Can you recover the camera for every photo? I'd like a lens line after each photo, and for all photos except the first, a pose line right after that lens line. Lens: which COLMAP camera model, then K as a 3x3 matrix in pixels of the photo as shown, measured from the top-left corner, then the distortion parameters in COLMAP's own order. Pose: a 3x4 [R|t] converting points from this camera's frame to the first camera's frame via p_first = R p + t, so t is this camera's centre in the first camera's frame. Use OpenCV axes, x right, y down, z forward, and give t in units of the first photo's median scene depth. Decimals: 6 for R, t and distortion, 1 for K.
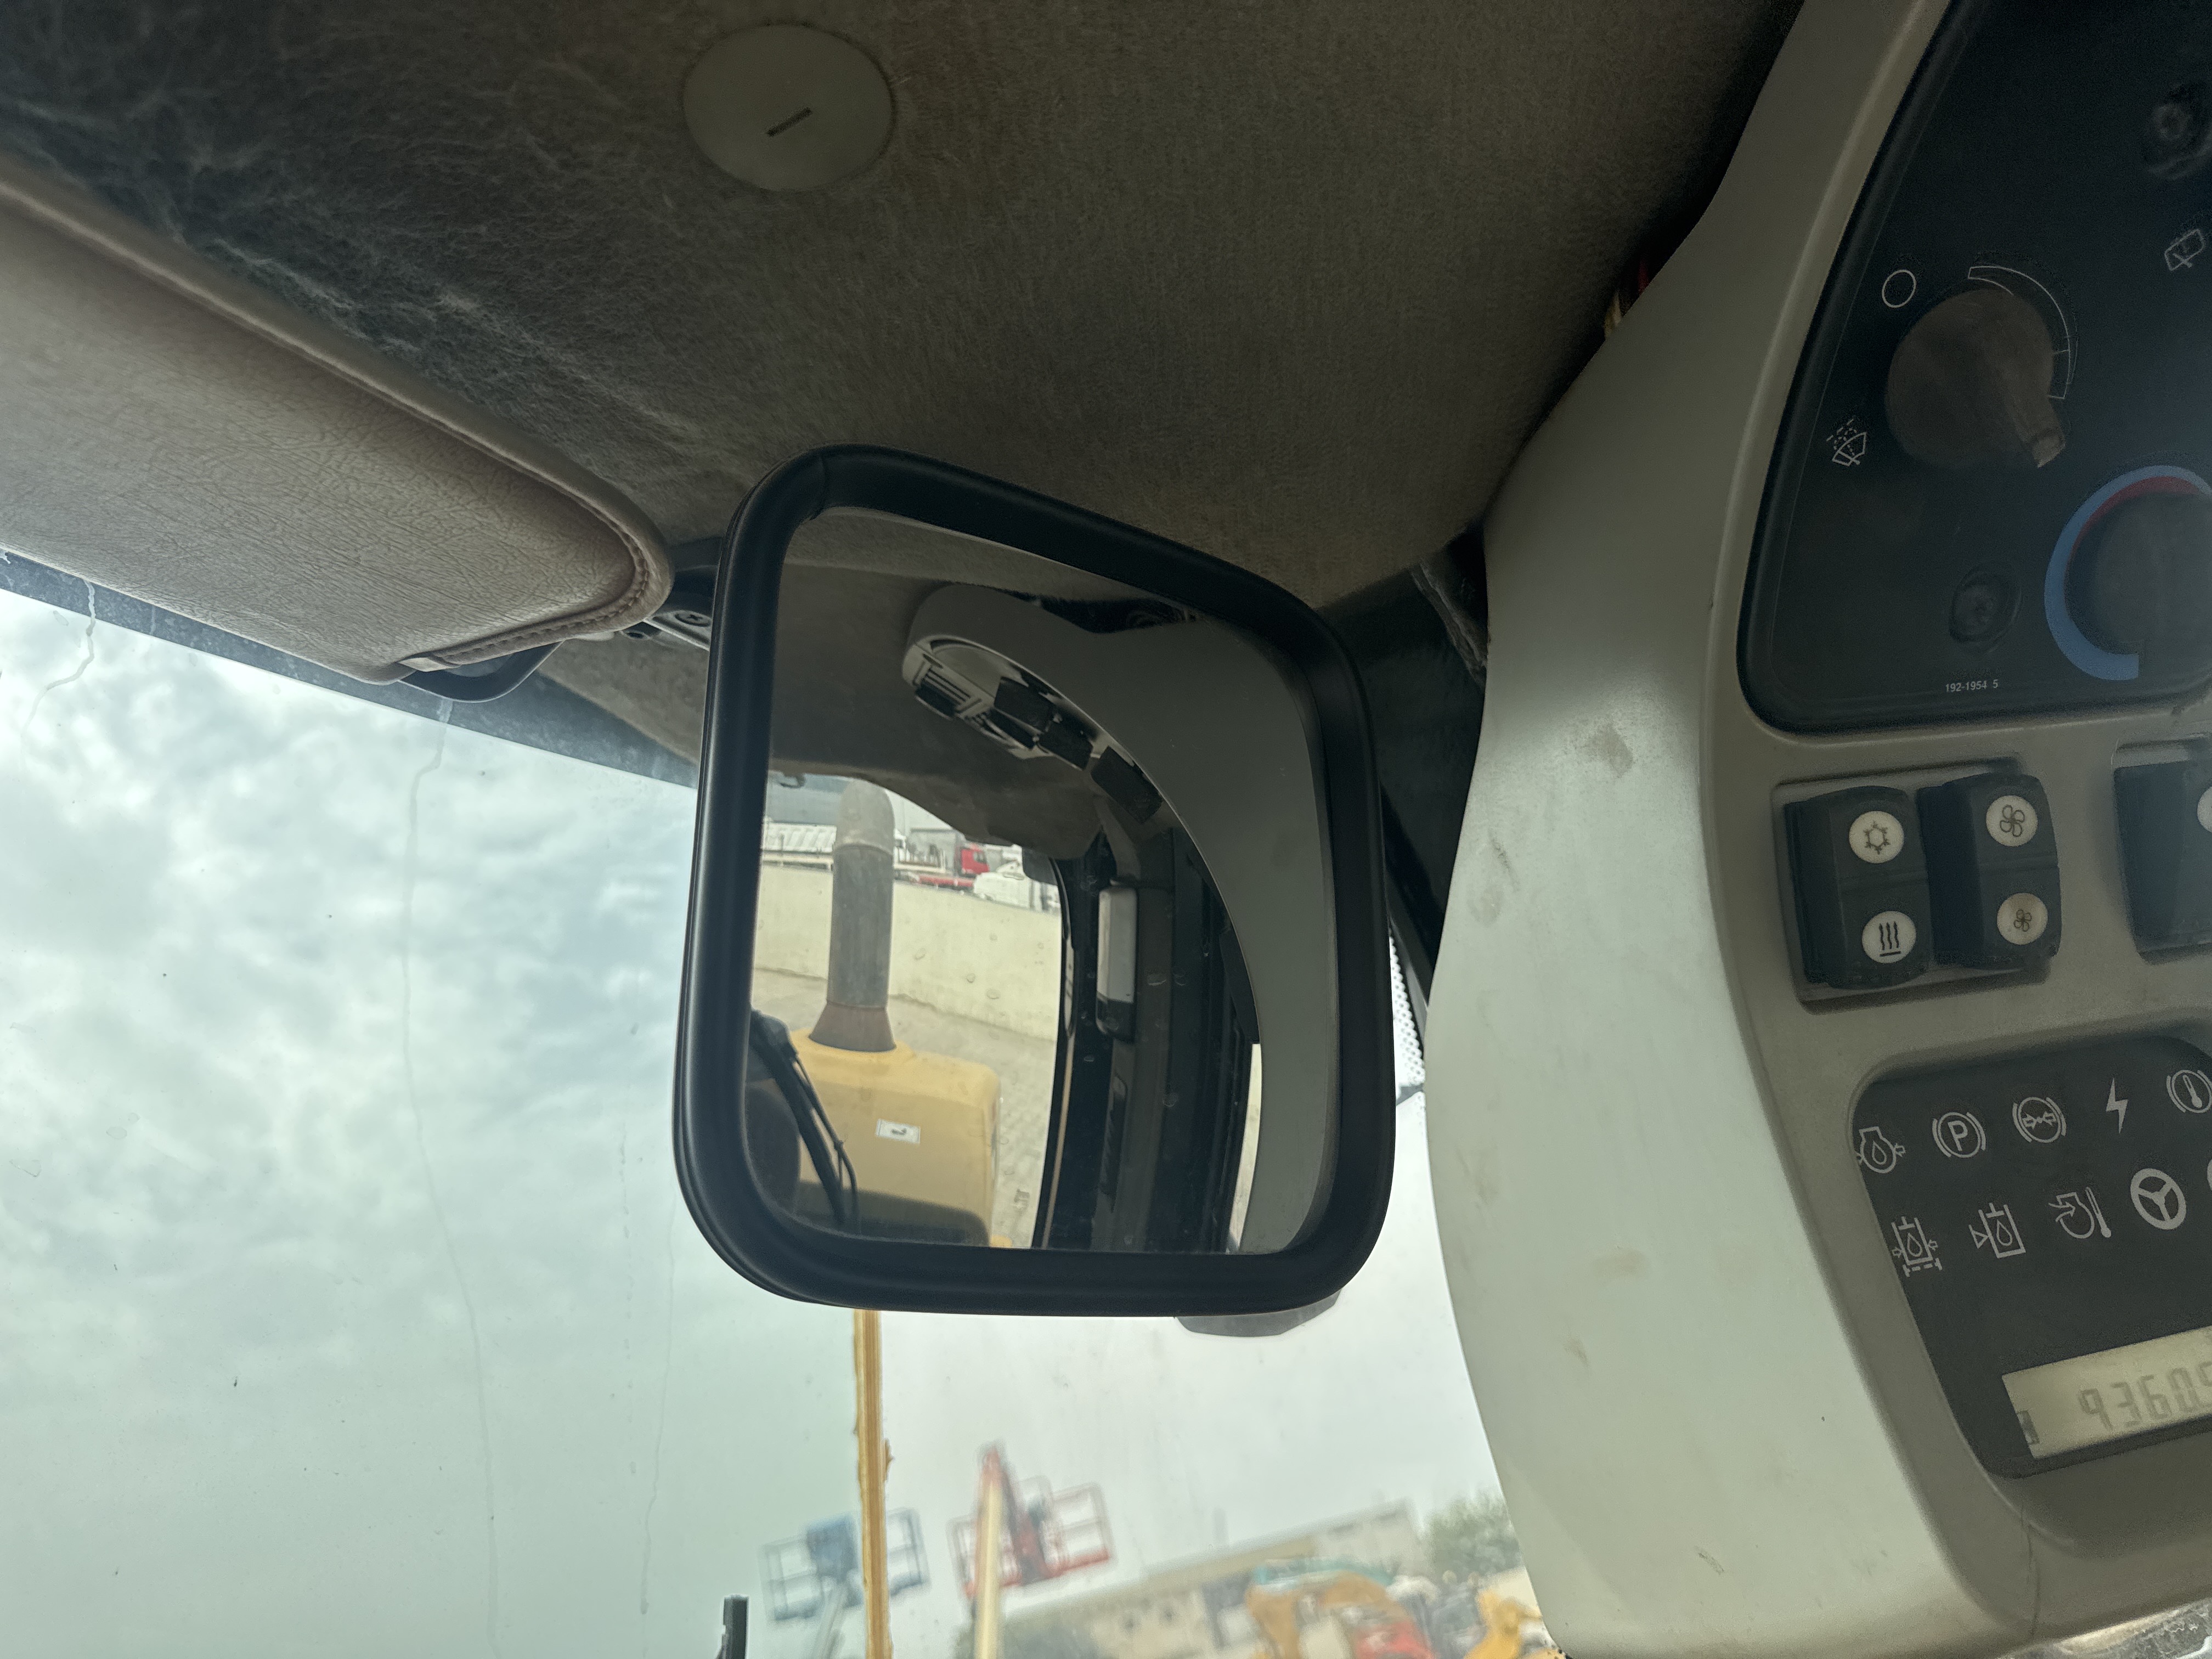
lens RADIAL K [[1588.3, 0, 1170.1], [0, 1588.3, 808.8], [0, 0, 1]] dist [-0.001155, -0.020217]
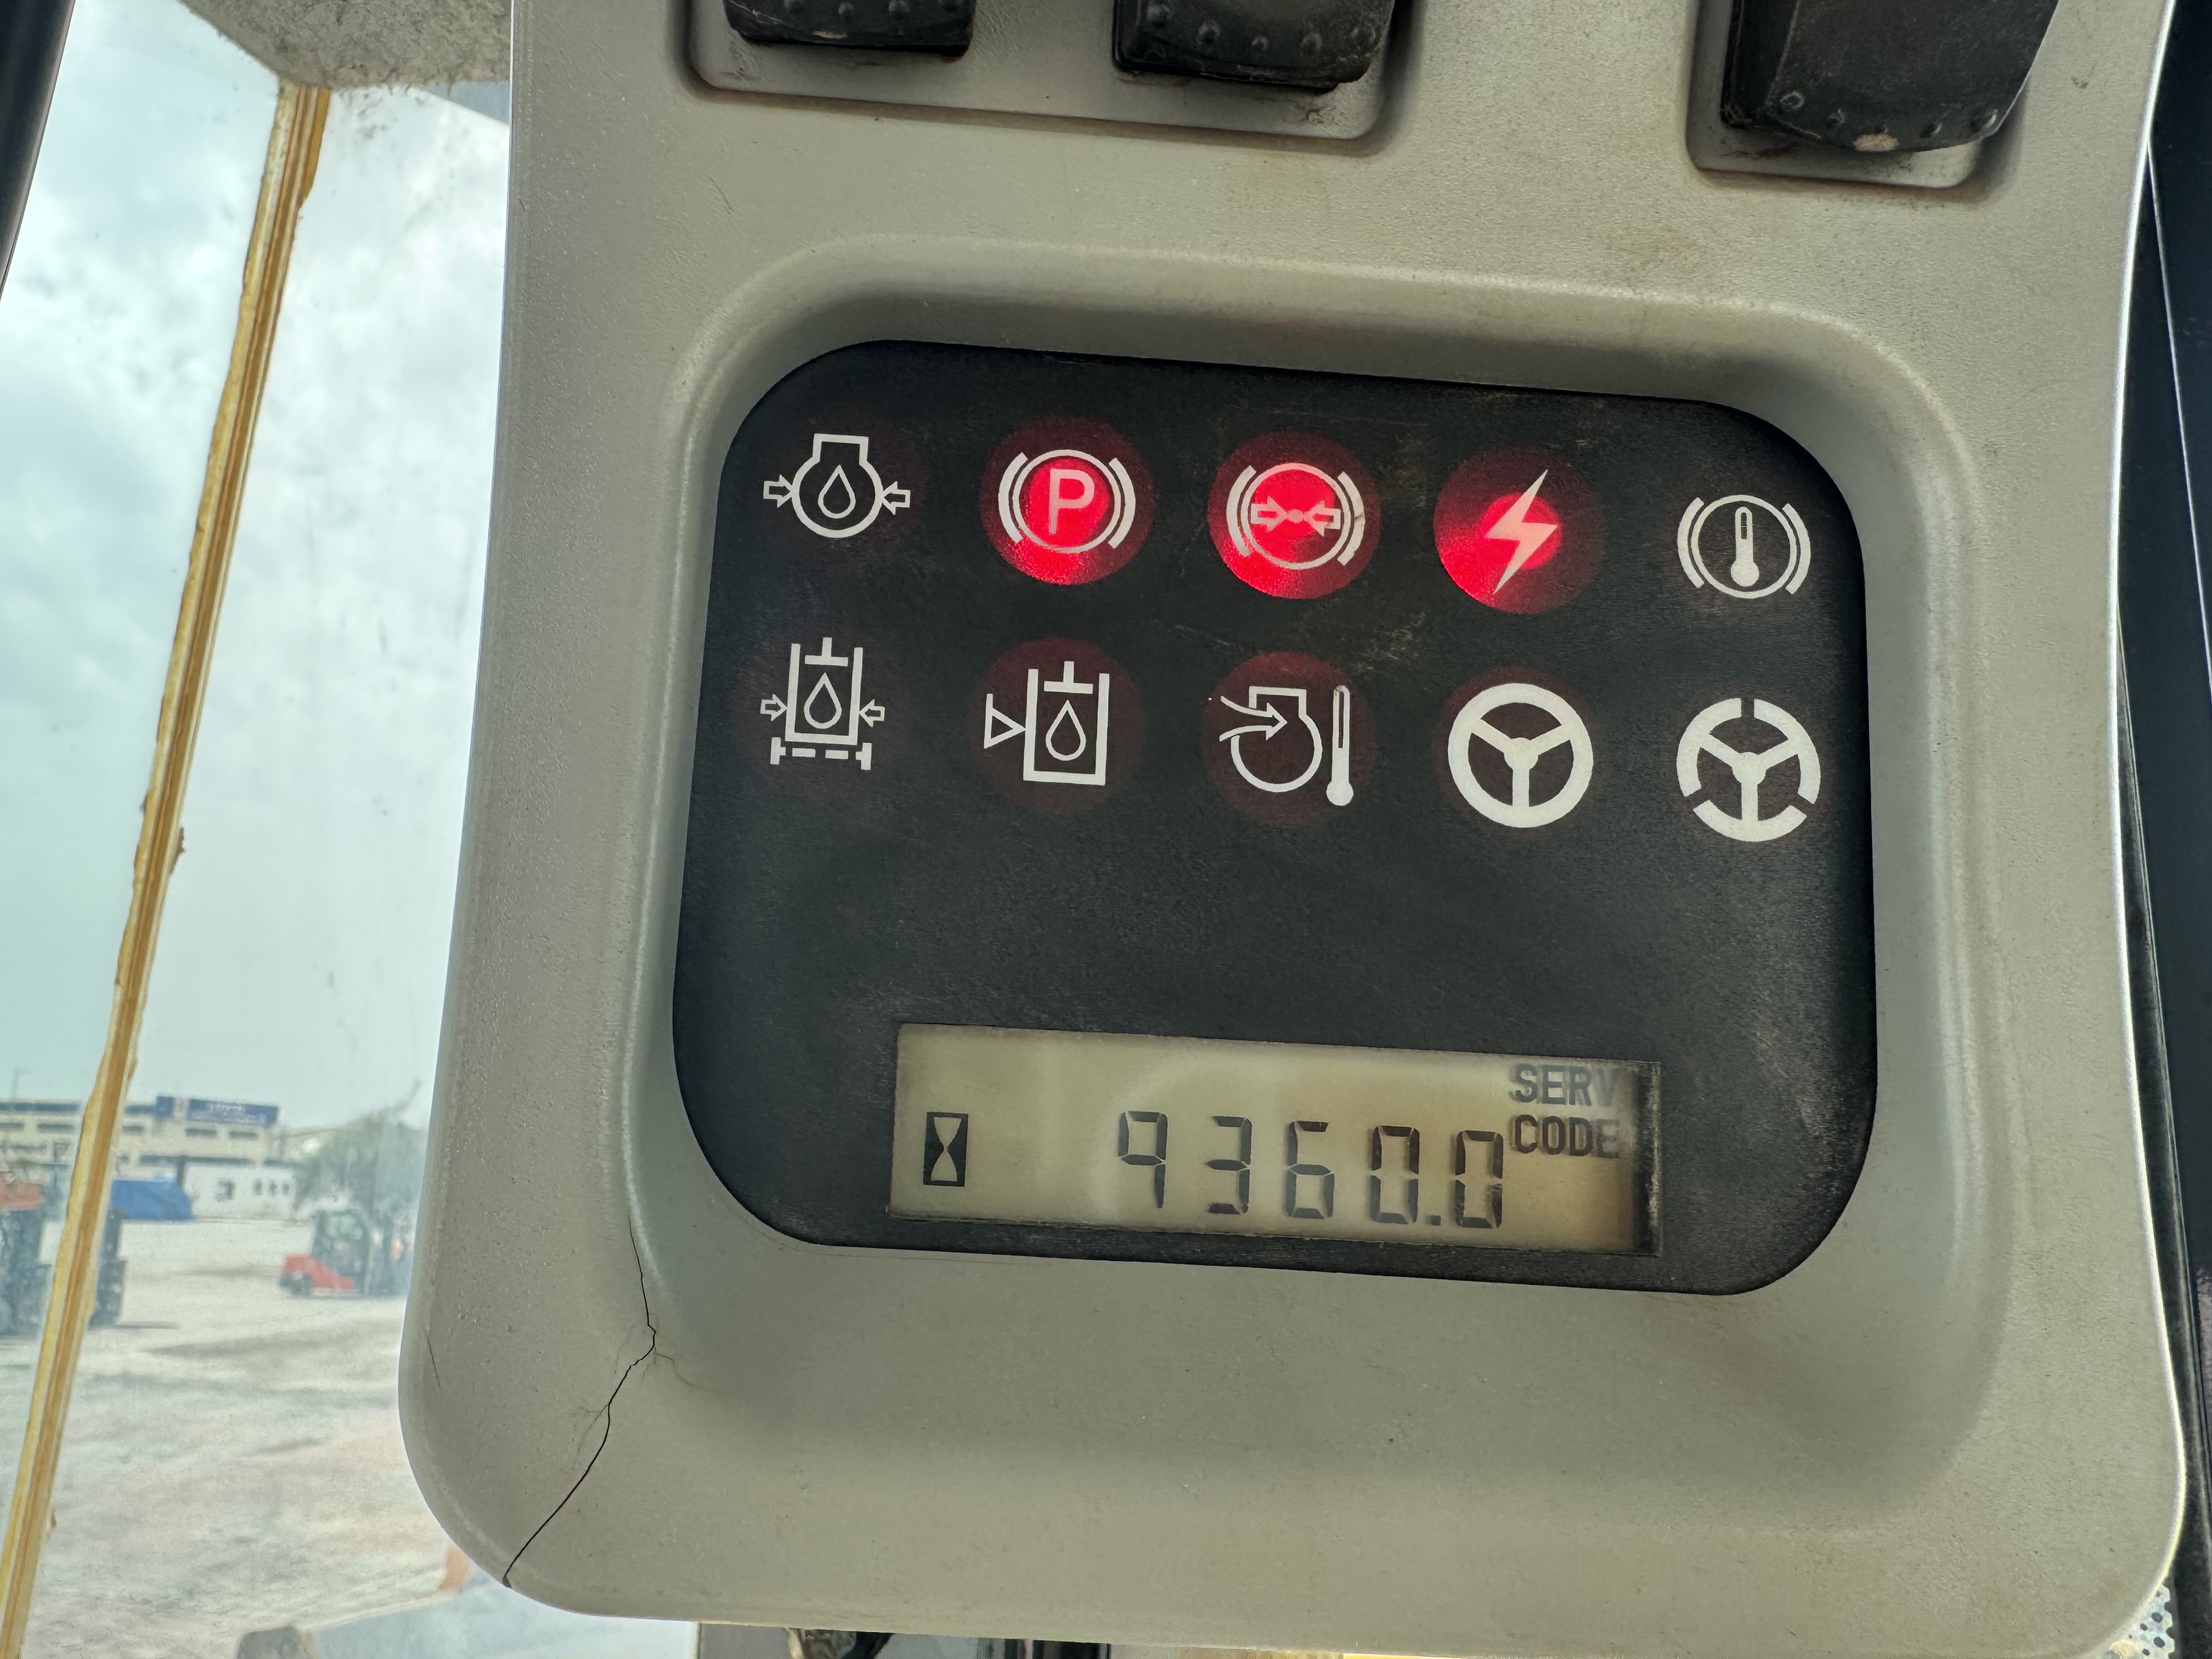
lens RADIAL K [[1595.6, 0, 1005.1], [0, 1595.6, 835.6], [0, 0, 1]] dist [-0.000348, -0.001082]
pose [[0.960339, 0.224439, -0.165458, 0.578557], [-0.169457, 0.941007, 0.292899, 0.169753], [0.221435, -0.253245, 0.941718, 0.579841]]
